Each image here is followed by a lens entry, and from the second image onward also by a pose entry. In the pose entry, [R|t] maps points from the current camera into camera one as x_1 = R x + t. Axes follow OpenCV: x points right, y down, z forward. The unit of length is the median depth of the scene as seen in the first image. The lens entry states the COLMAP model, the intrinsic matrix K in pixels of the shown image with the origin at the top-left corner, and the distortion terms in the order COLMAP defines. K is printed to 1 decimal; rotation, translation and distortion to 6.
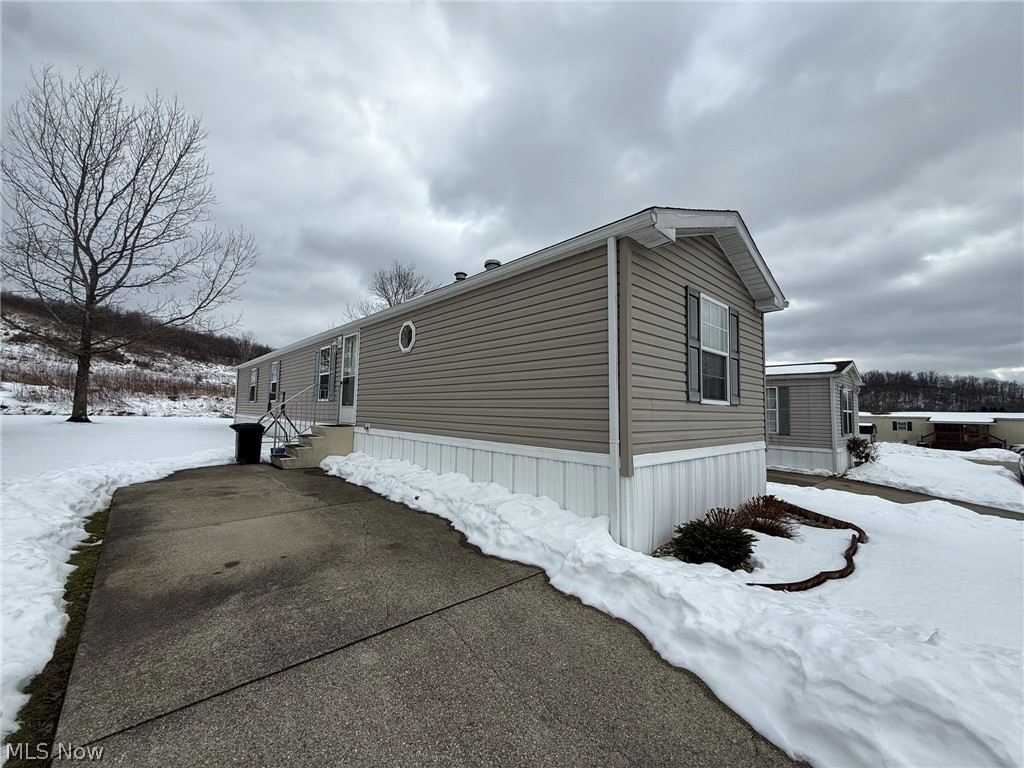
lens RADIAL K [[406.9, 0, 511.4], [0, 406.9, 382.7], [0, 0, 1]] dist [0.001839, 0.000304]
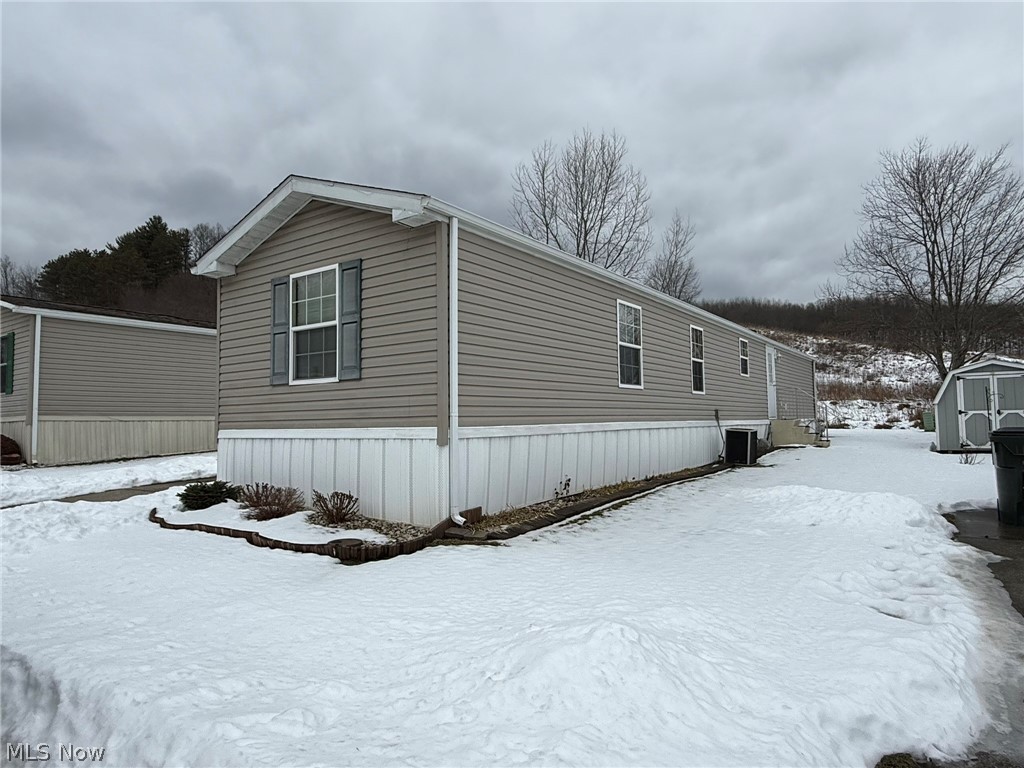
lens RADIAL K [[628.5, 0, 511.7], [0, 628.5, 386.2], [0, 0, 1]] dist [-0.000268, -0.000007]
pose [[0.211756, -0.073784, -0.974533, 1.939225], [0.083111, 0.994894, -0.057266, 0.174723], [0.973782, -0.068868, 0.216807, 1.119208]]
